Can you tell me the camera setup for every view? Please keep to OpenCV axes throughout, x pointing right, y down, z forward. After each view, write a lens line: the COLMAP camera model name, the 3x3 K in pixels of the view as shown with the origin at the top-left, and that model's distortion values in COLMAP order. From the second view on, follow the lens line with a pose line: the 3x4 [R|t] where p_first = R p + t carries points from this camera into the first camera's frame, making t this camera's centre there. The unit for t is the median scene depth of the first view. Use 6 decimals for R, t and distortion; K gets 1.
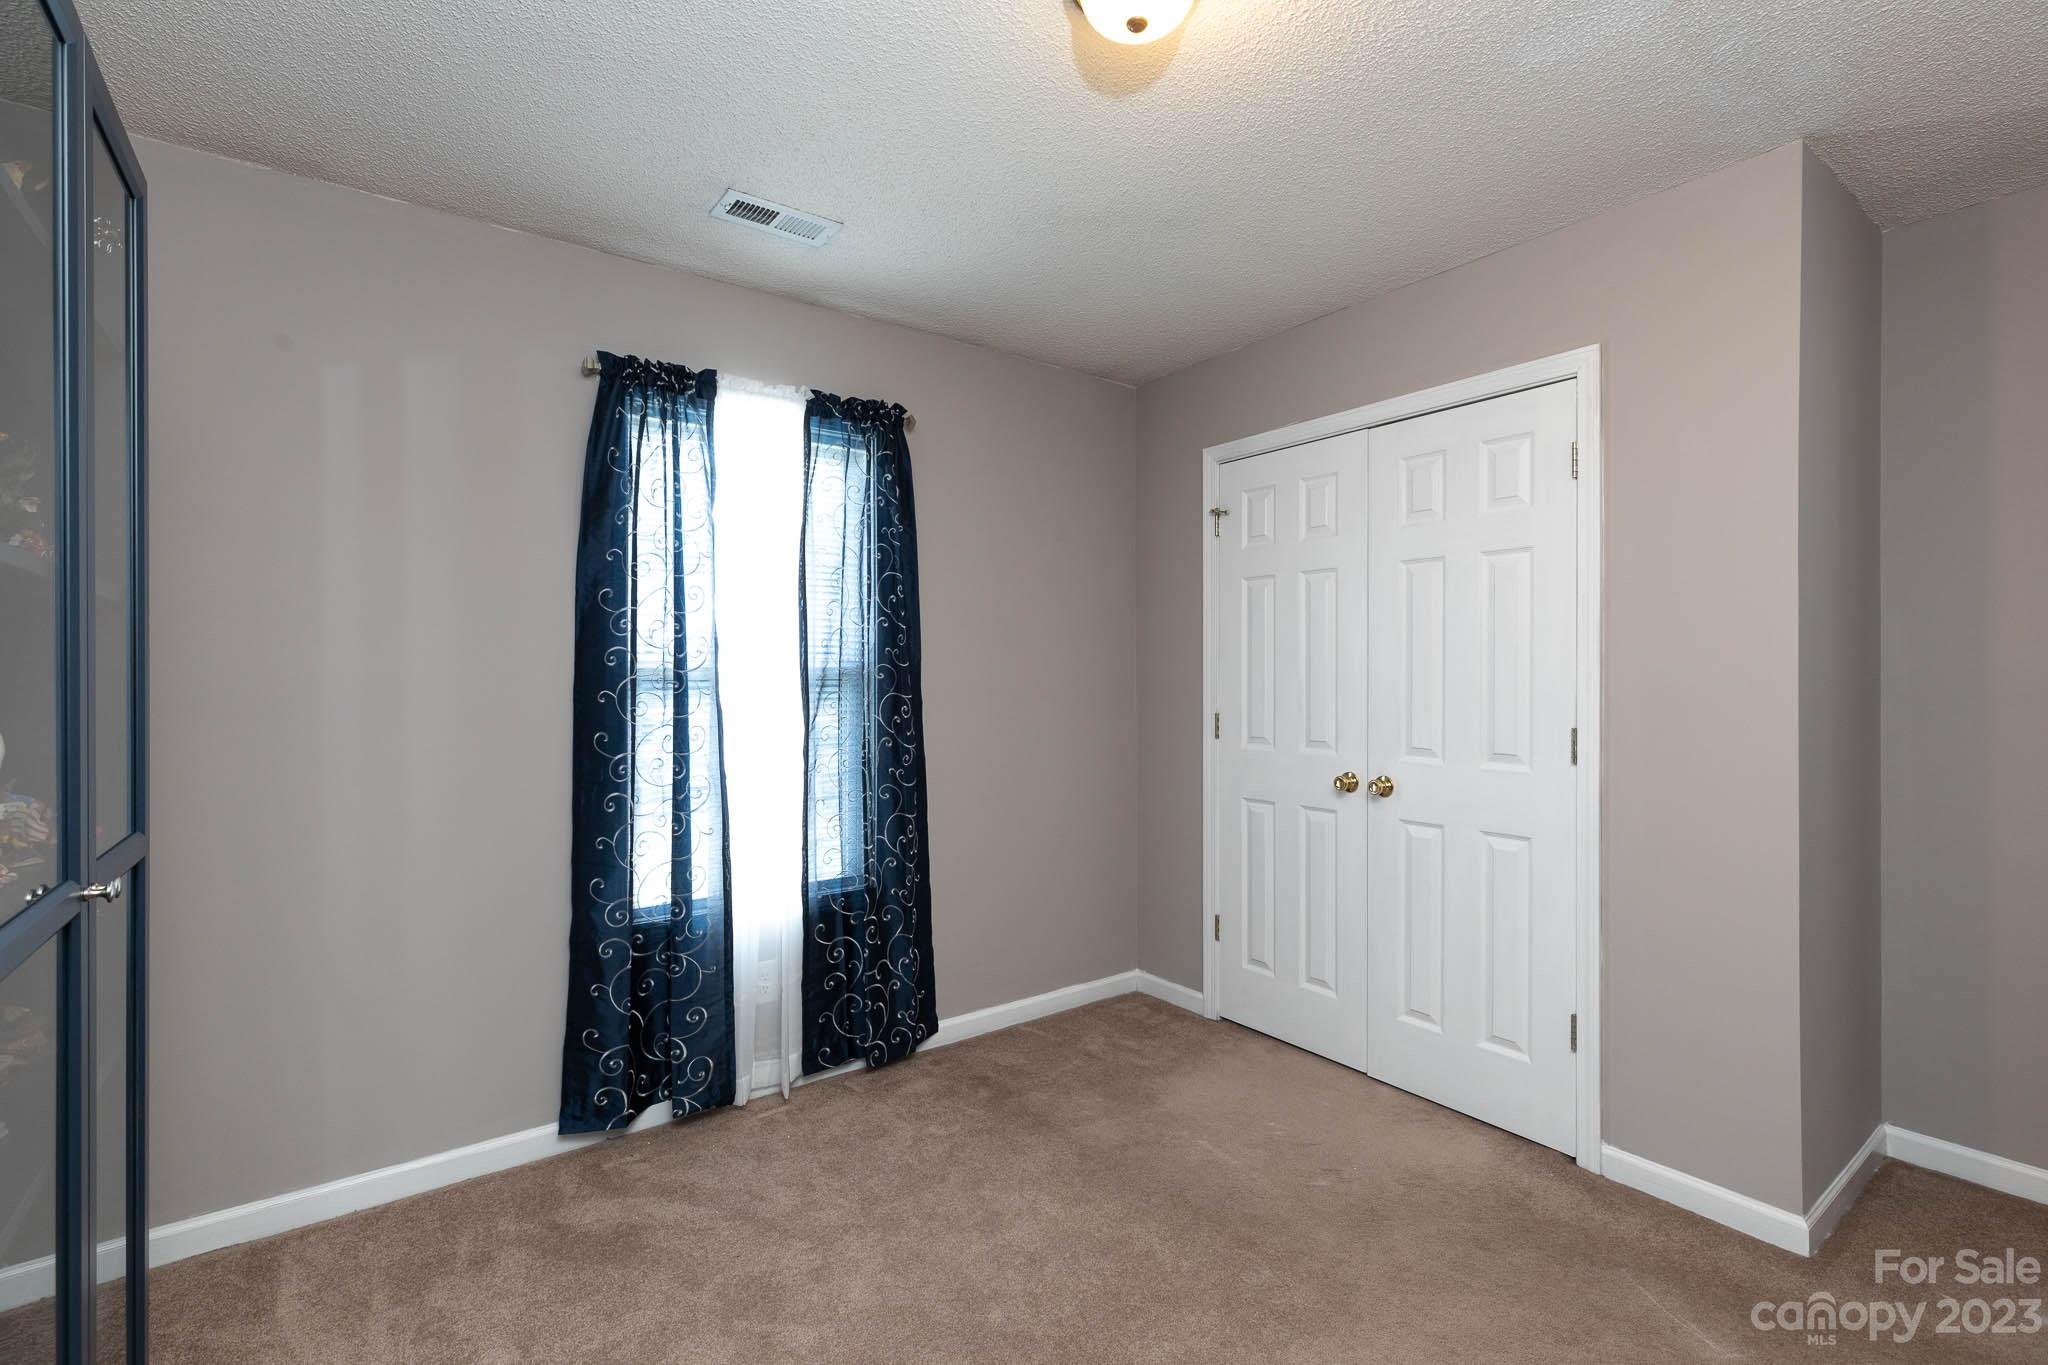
lens RADIAL K [[914.3, 0, 1033.4], [0, 914.3, 683.9], [0, 0, 1]] dist [0.009004, -0.000404]
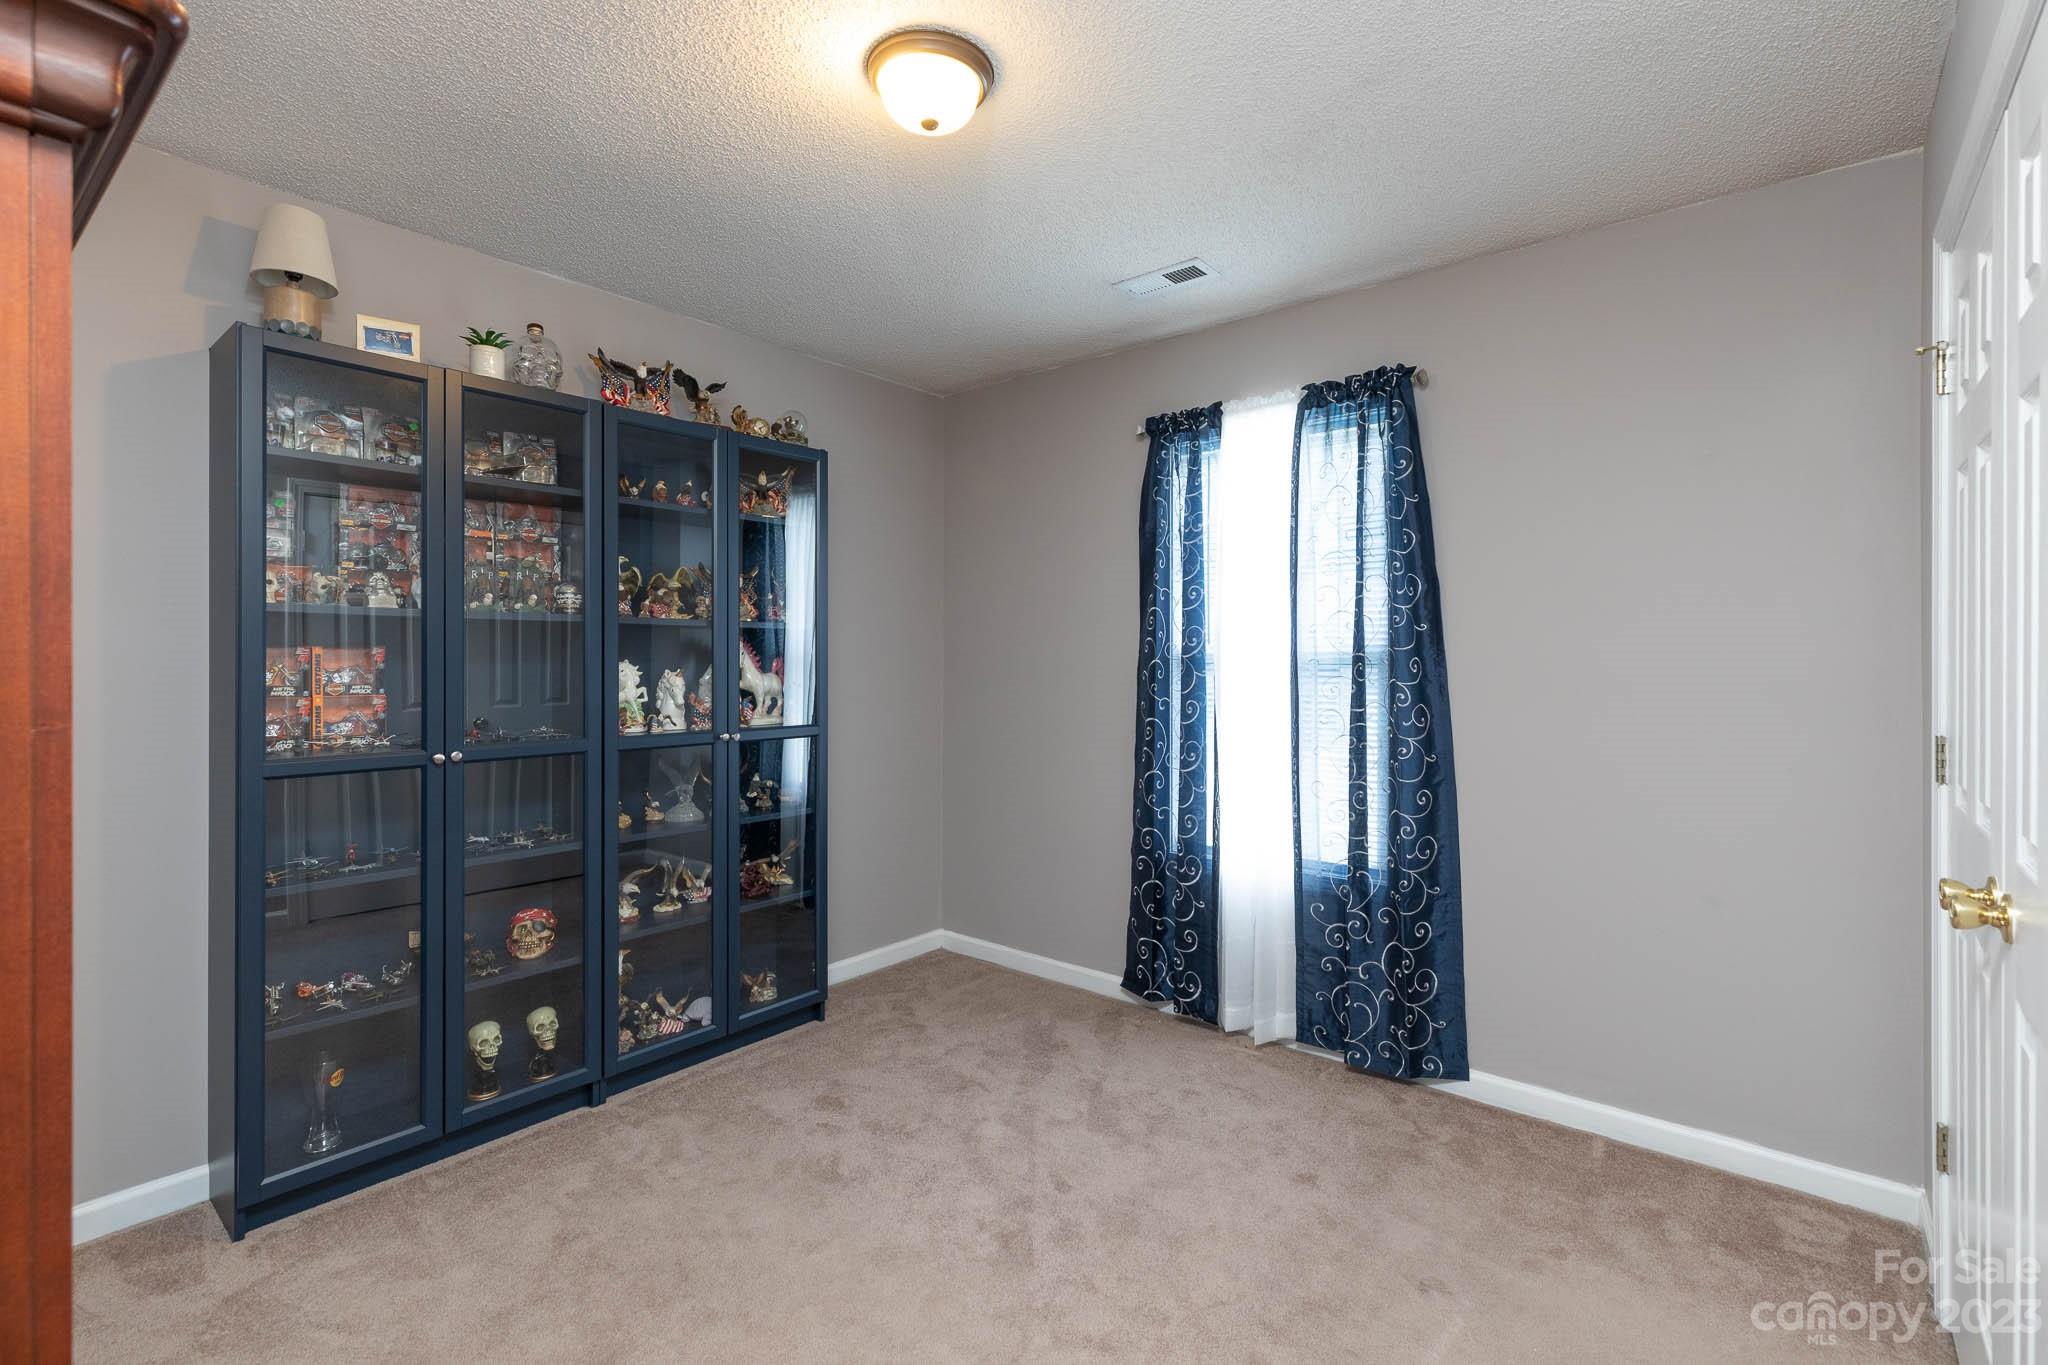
lens RADIAL K [[943.5, 0, 1021.5], [0, 943.5, 648.2], [0, 0, 1]] dist [-0.000030, -0.000195]
pose [[0.227094, -0.004177, -0.973864, 0.728787], [-0.003296, 0.999982, -0.005058, -0.015642], [0.973867, 0.004358, 0.227076, 0.444428]]
